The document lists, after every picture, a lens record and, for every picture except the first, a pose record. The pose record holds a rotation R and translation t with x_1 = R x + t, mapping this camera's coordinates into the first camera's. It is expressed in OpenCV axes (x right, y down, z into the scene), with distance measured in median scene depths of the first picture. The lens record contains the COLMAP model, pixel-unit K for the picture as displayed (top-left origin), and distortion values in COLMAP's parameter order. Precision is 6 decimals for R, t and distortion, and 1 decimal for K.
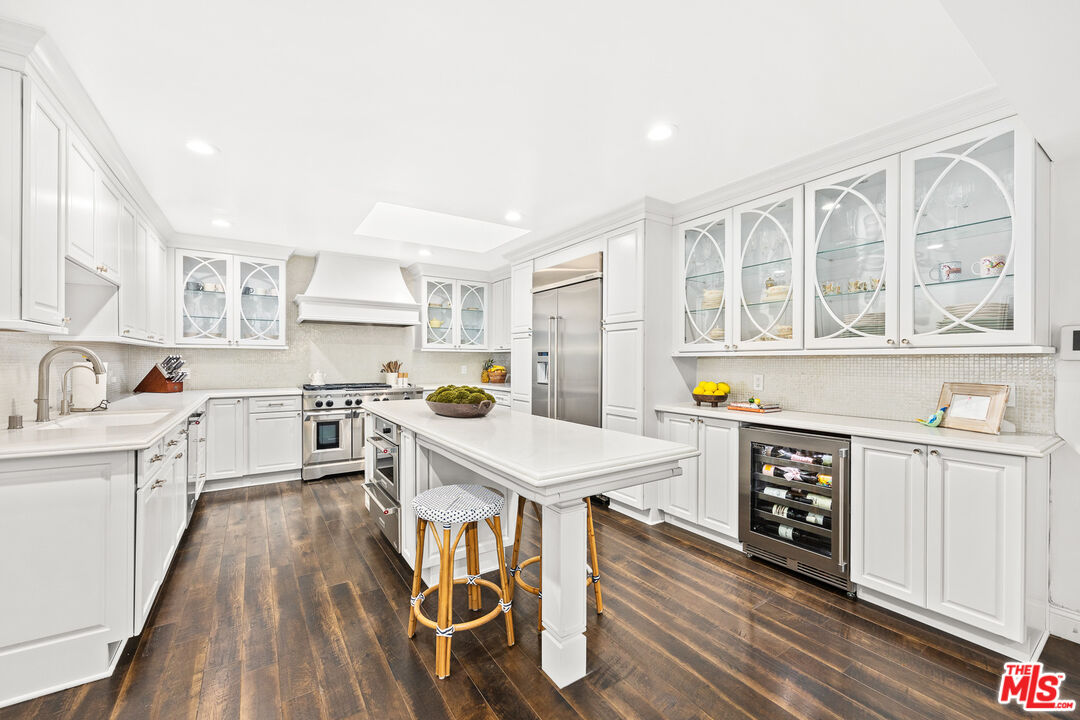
lens RADIAL K [[444.2, 0, 539.2], [0, 444.2, 357.7], [0, 0, 1]] dist [0.001553, -0.000230]
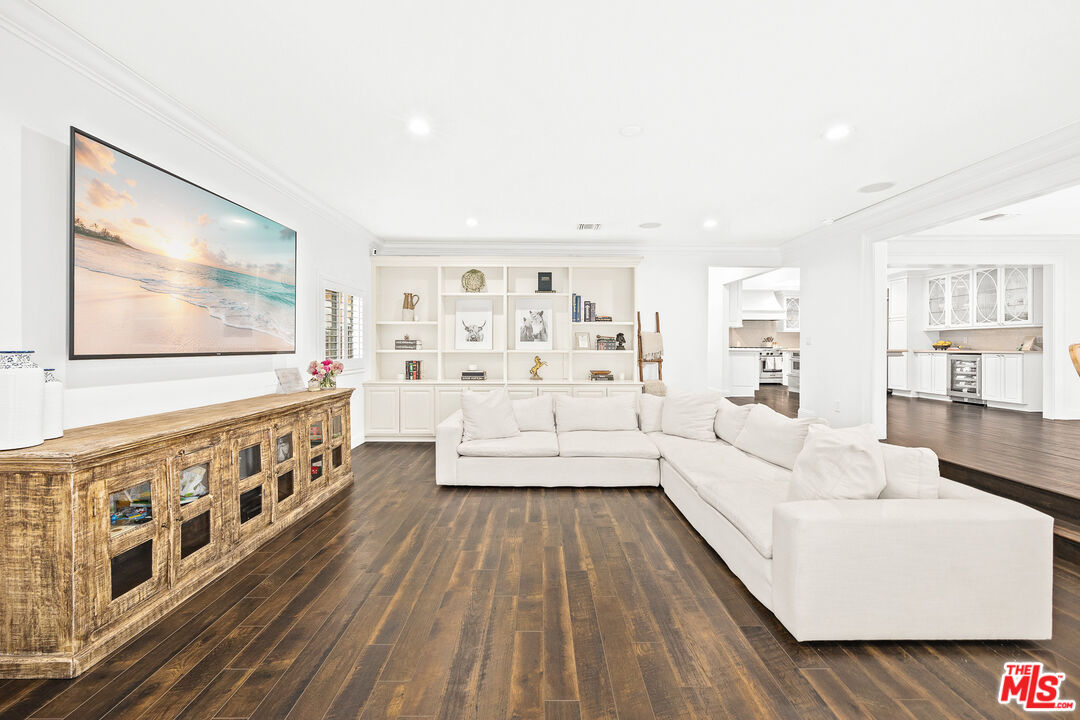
lens RADIAL K [[444.2, 0, 537.3], [0, 444.2, 345.9], [0, 0, 1]] dist [0.001553, -0.000230]
pose [[0.831380, -0.003185, -0.555695, -0.111825], [0.007231, 0.999961, 0.005088, 0.053168], [0.555657, -0.008249, 0.831371, -2.268590]]
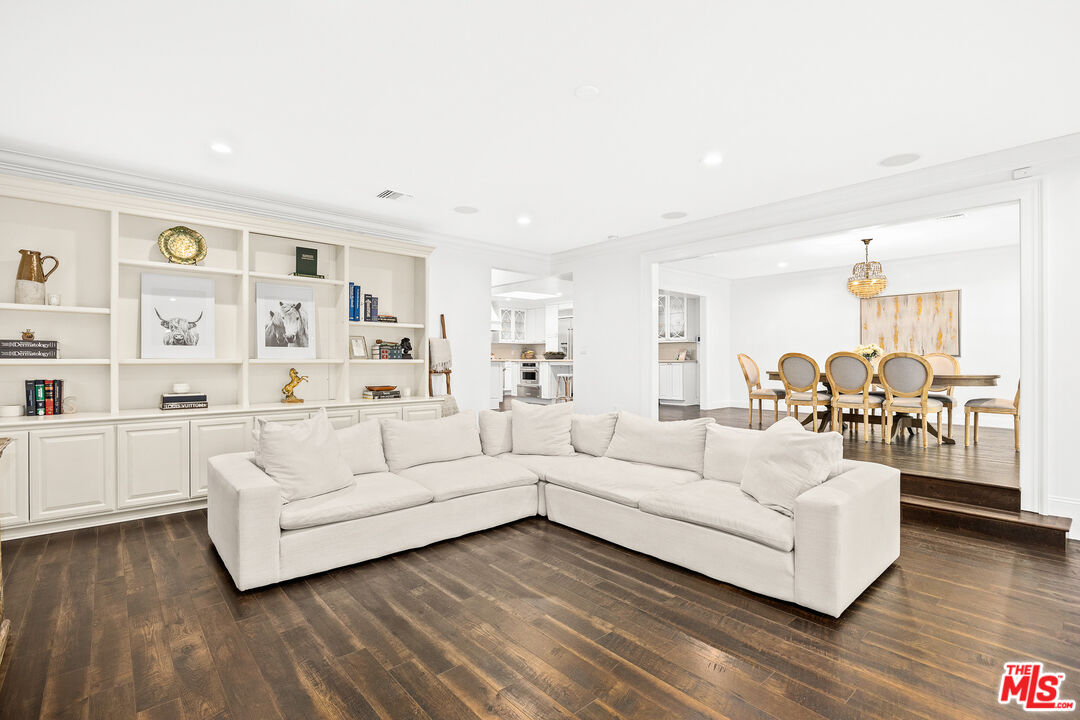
lens RADIAL K [[502.6, 0, 543.3], [0, 502.6, 358.6], [0, 0, 1]] dist [-0.012008, 0.000068]
pose [[0.991496, -0.003302, 0.130095, -0.603274], [0.002350, 0.999969, 0.007477, 0.068322], [-0.130116, -0.007108, 0.991473, -2.247422]]
